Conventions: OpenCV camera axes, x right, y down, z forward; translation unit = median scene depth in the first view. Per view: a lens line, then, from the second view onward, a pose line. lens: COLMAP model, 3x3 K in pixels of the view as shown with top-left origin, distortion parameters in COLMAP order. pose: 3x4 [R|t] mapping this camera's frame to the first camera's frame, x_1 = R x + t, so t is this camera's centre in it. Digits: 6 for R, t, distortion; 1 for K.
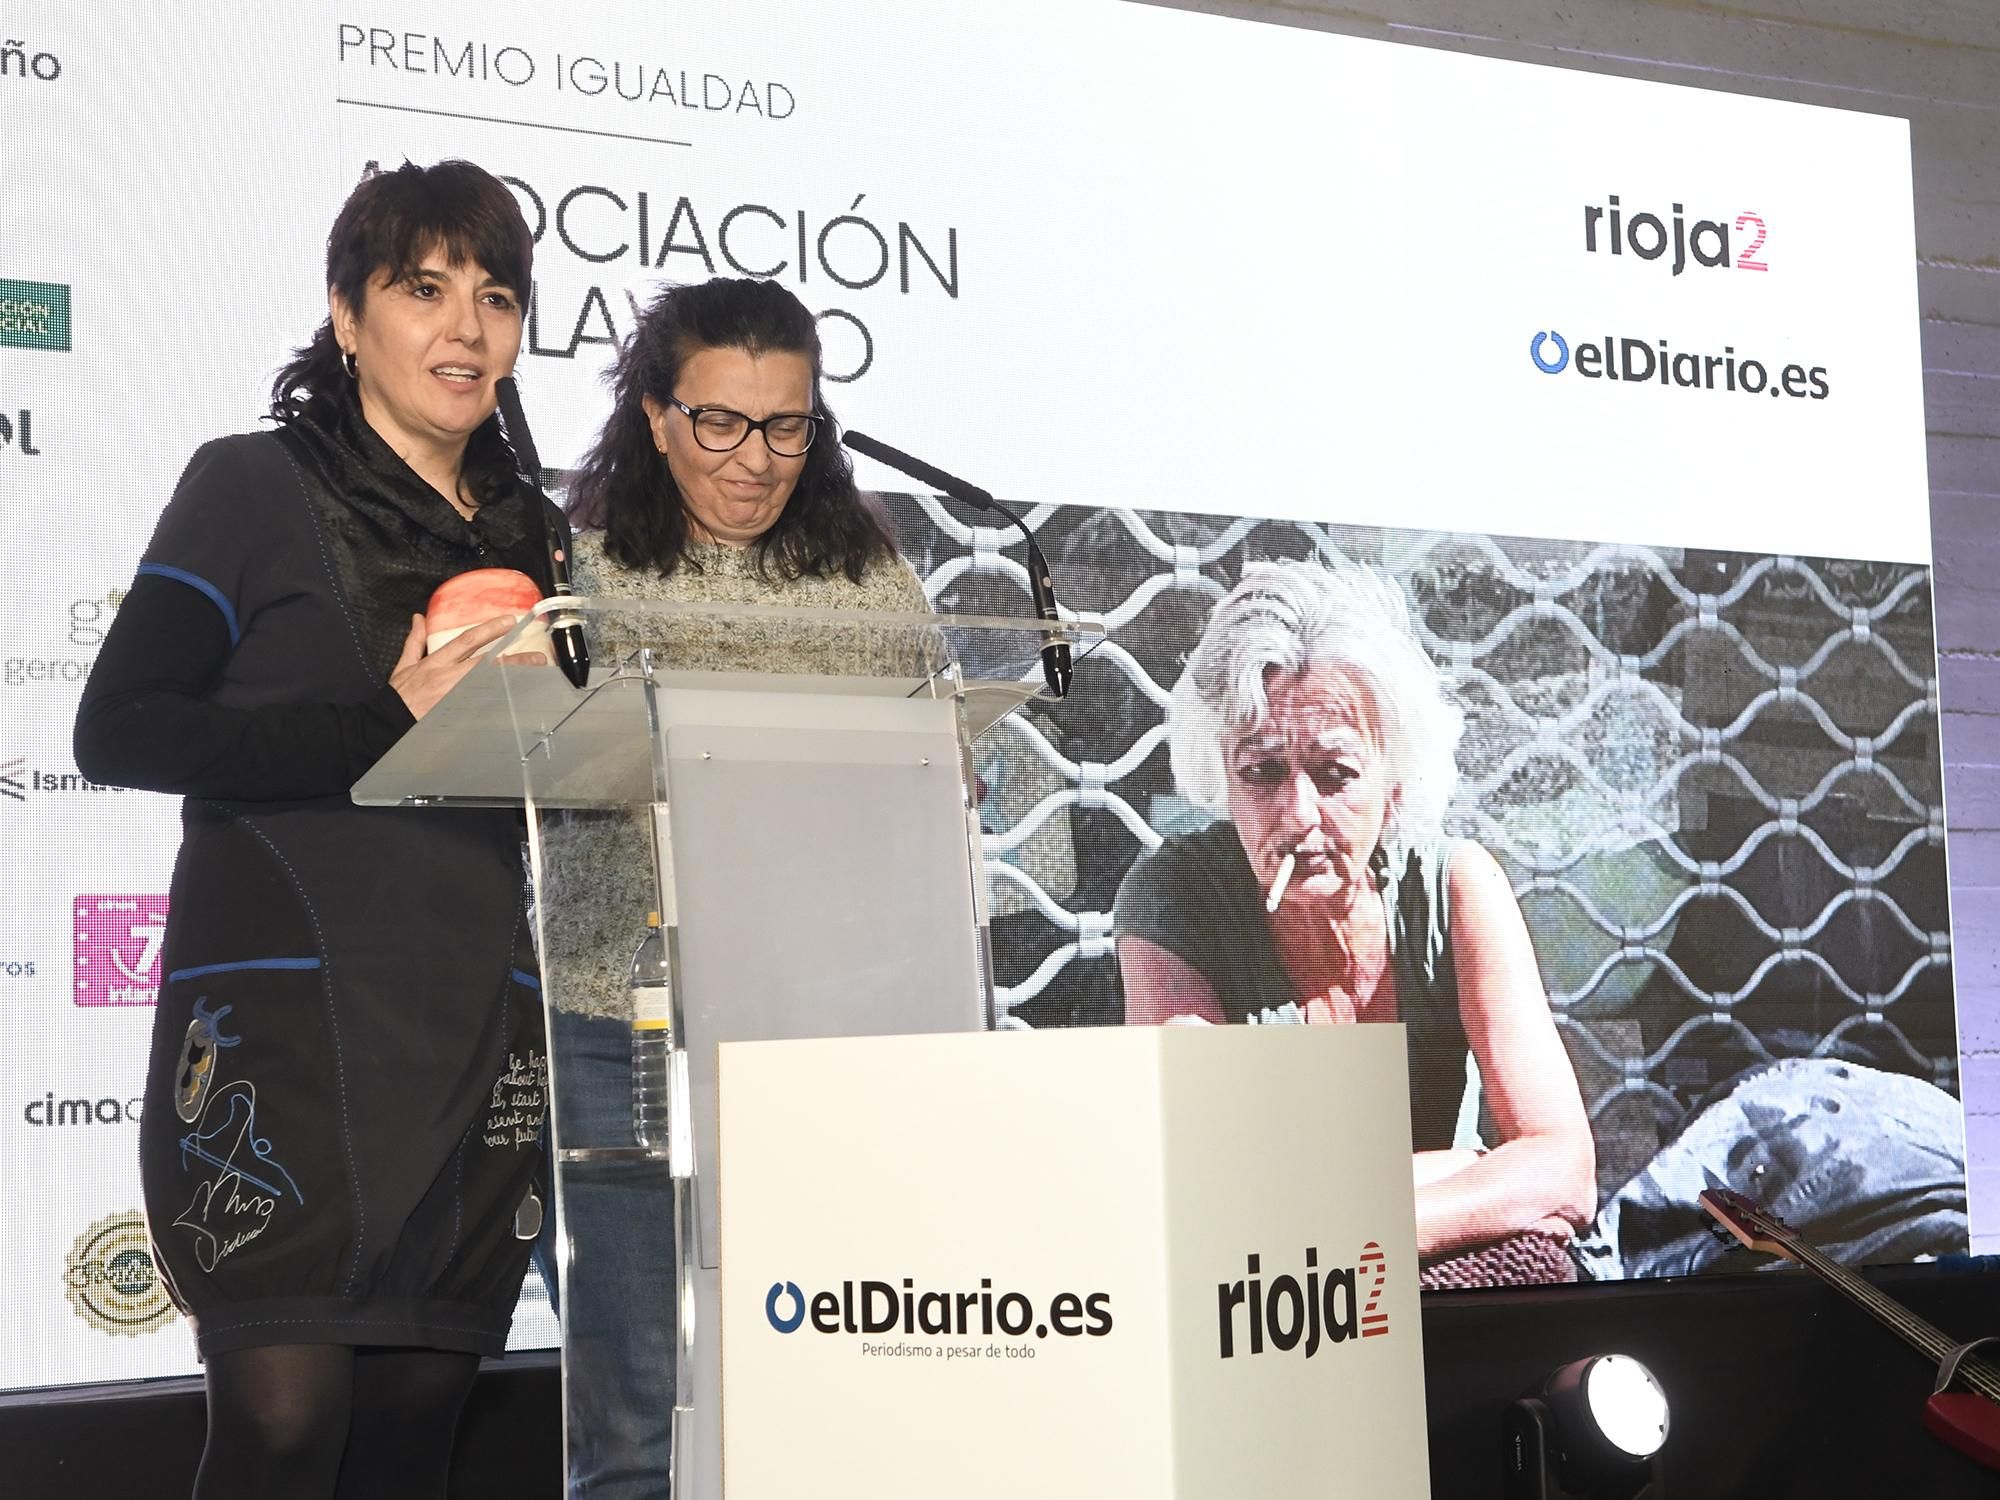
lens RADIAL K [[3896.3, 0, 1037.0], [0, 3896.3, 709.5], [0, 0, 1]] dist [0.144771, 0.000000]
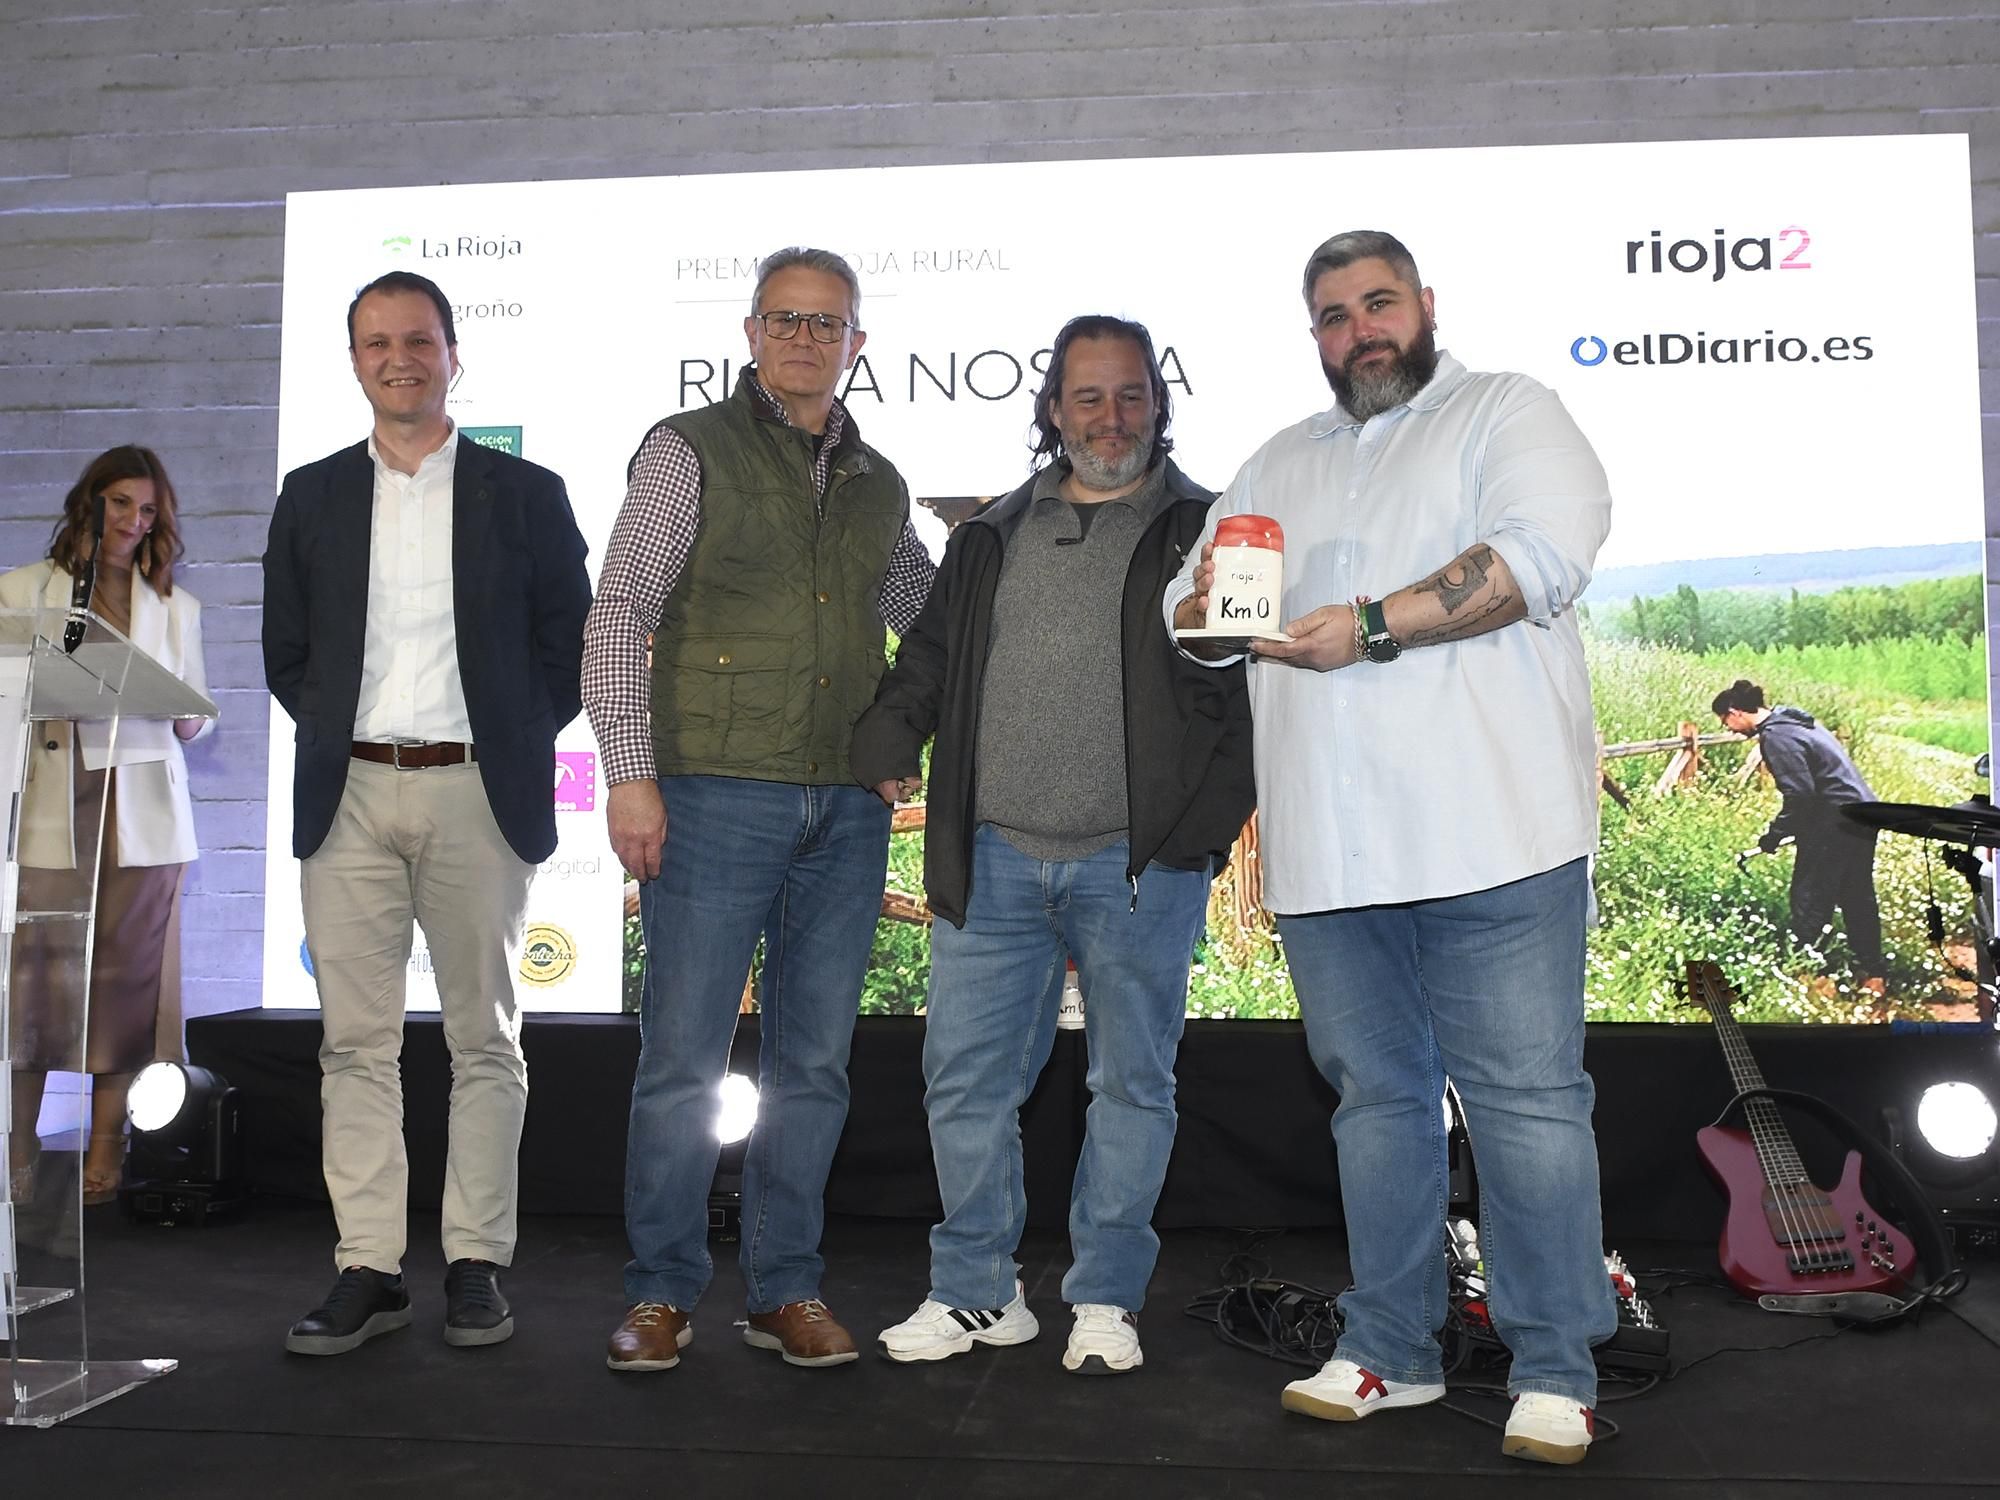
lens RADIAL K [[2143.5, 0, 1058.2], [0, 2143.5, 682.9], [0, 0, 1]] dist [-0.034923, 0.000000]
pose [[0.772913, -0.018717, -0.634236, 0.592299], [0.039691, 0.999034, 0.018886, 0.005398], [0.633269, -0.039770, 0.772909, 0.374106]]
